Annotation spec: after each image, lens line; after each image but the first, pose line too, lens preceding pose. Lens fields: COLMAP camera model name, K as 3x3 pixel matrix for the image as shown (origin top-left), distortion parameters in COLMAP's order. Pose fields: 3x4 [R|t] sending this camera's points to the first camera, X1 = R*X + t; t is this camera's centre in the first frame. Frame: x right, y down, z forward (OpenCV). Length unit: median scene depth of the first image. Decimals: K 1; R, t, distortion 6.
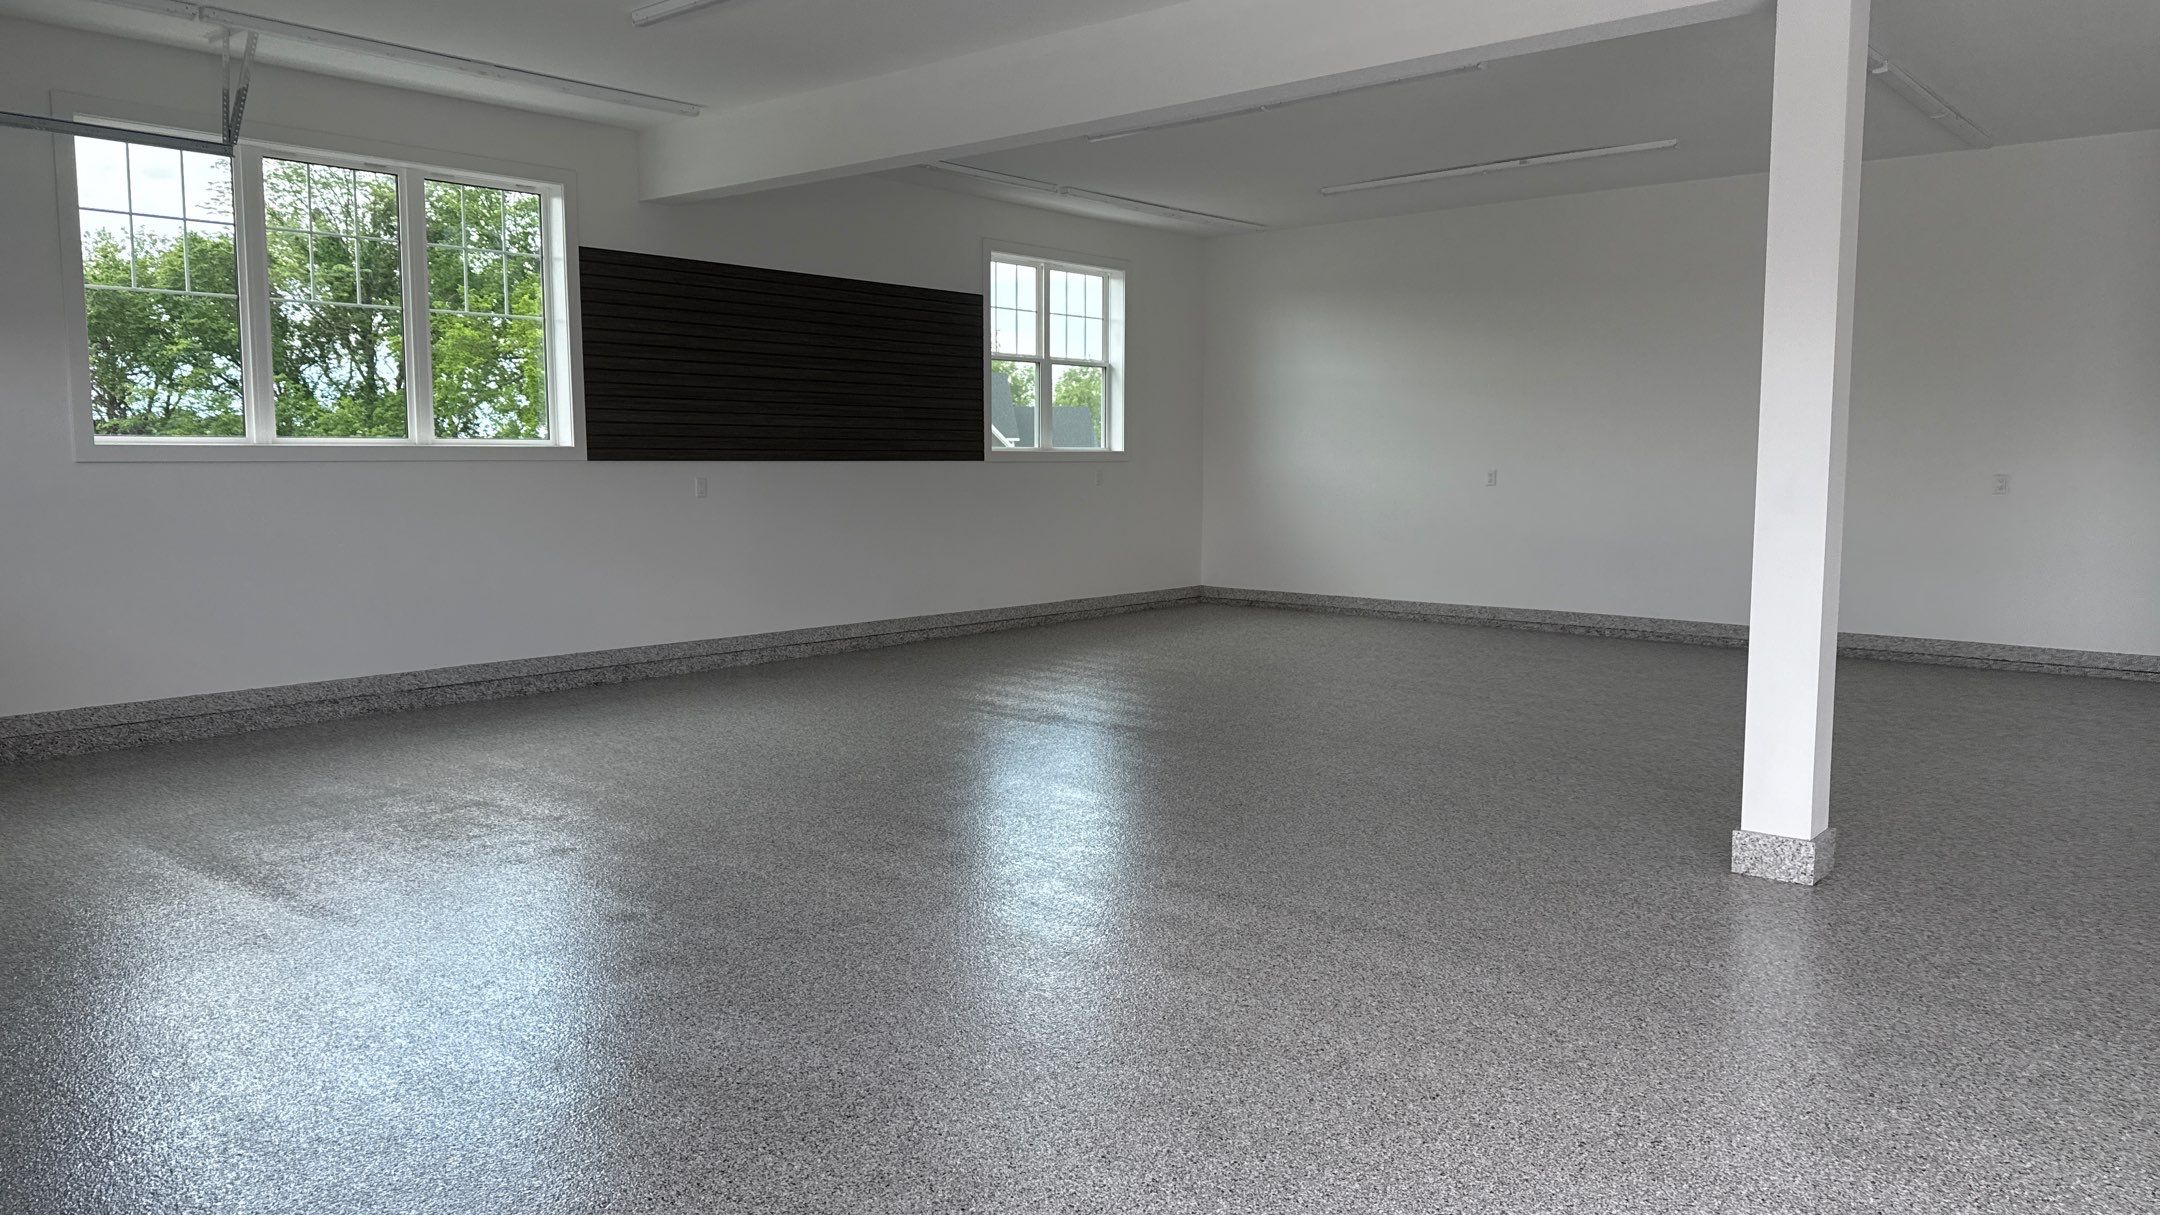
lens RADIAL K [[1502.6, 0, 1092.0], [0, 1502.6, 595.0], [0, 0, 1]] dist [0.091344, -0.135005]
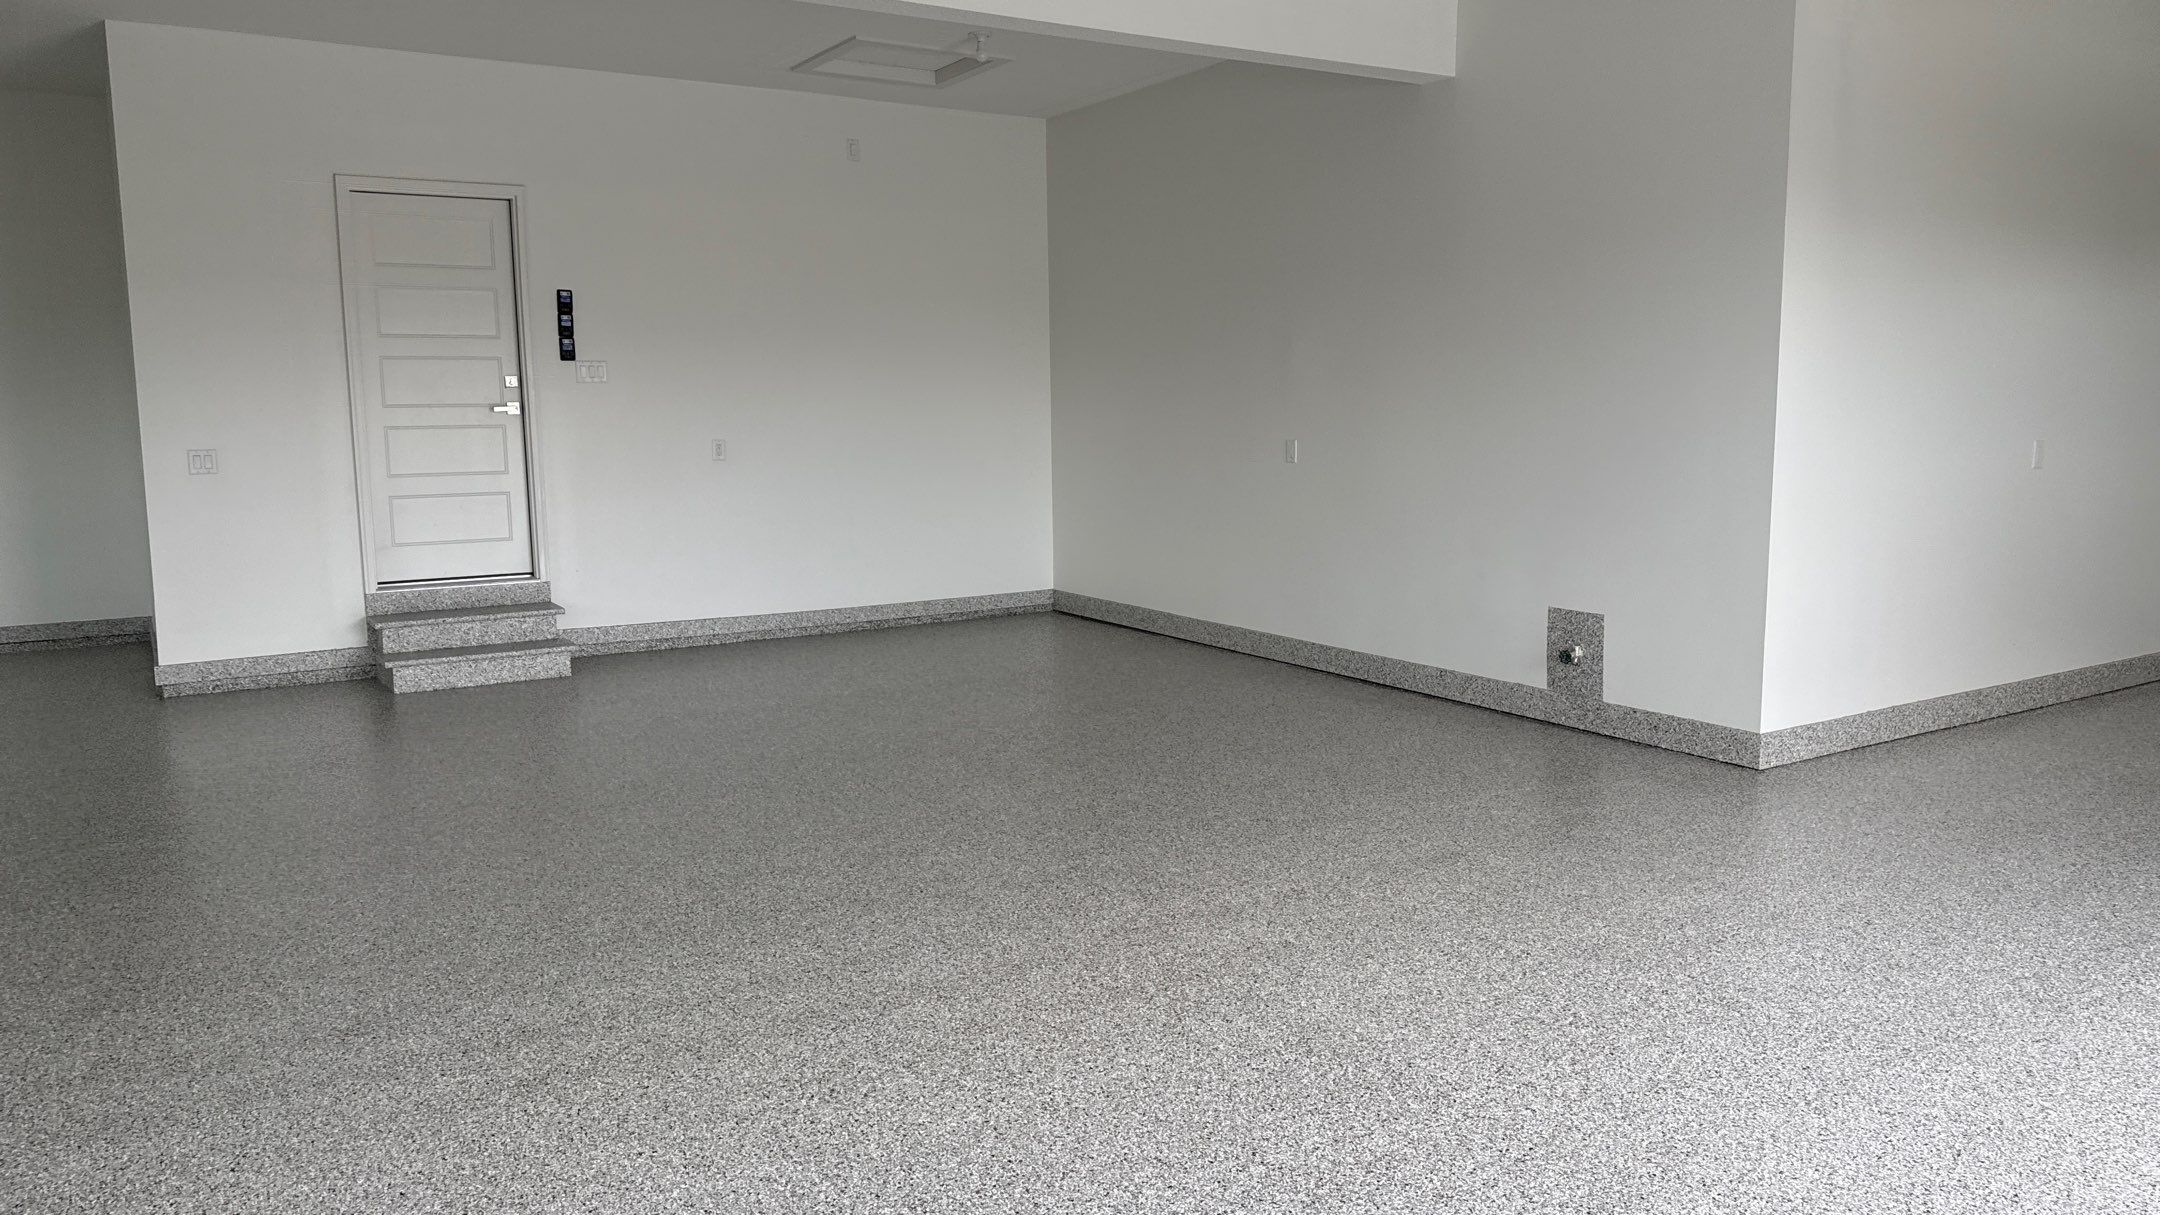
lens RADIAL K [[1489.1, 0, 1076.7], [0, 1489.1, 603.3], [0, 0, 1]] dist [0.125804, -0.211745]
pose [[0.293254, -0.131332, 0.946971, -0.022745], [0.103940, 0.989028, 0.104977, -0.004890], [-0.950367, 0.067643, 0.303687, 0.030336]]
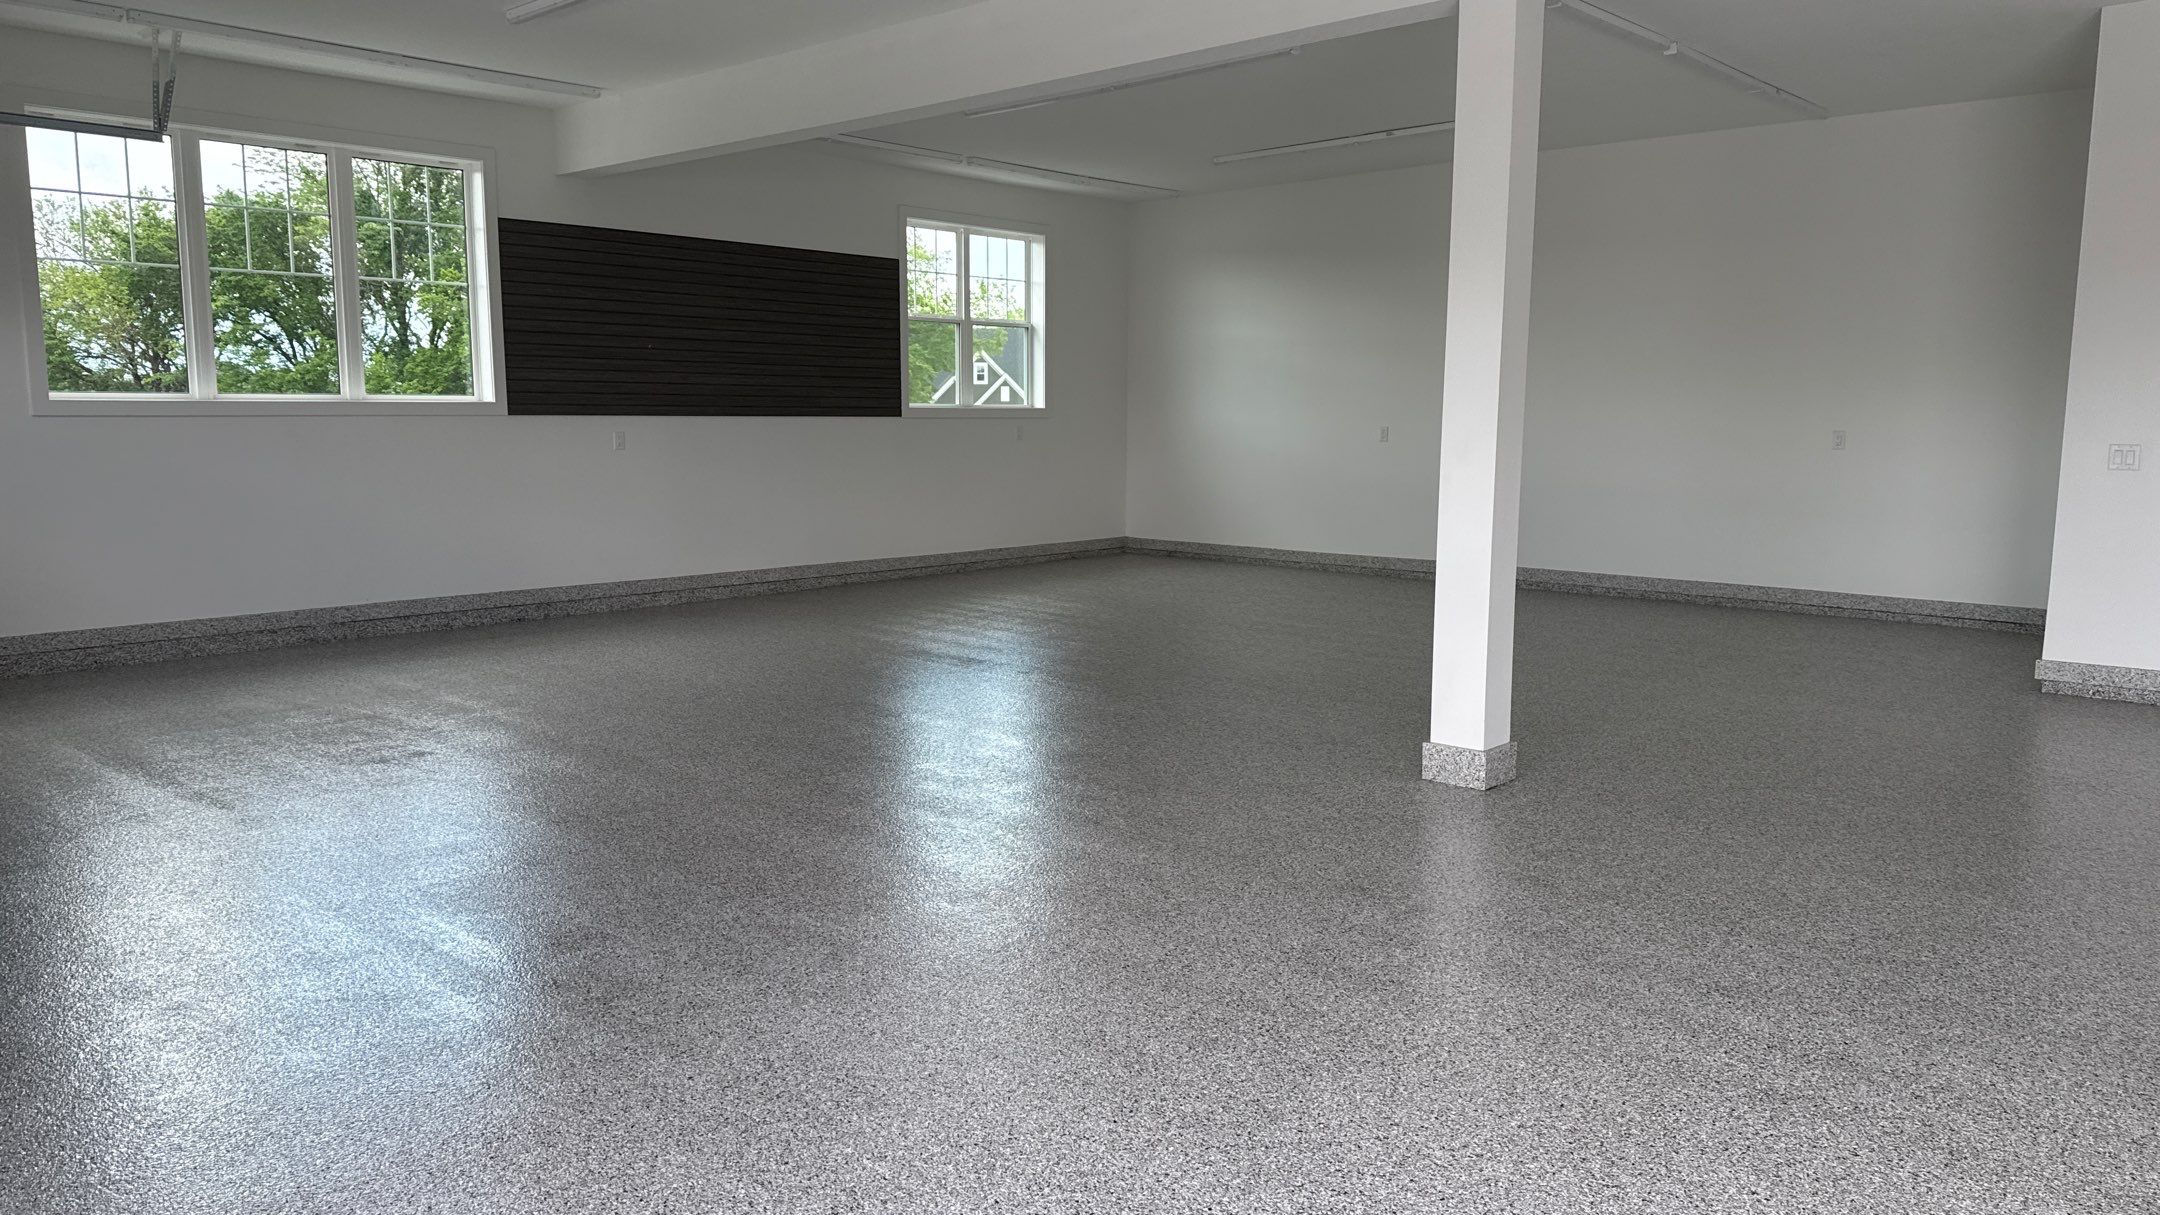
lens RADIAL K [[1501.8, 0, 1074.0], [0, 1501.8, 609.0], [0, 0, 1]] dist [0.080699, -0.112180]
pose [[0.999299, 0.006495, -0.036867, 0.101082], [-0.005083, 0.999255, 0.038252, 0.005991], [0.037088, -0.038038, 0.998588, -0.071007]]
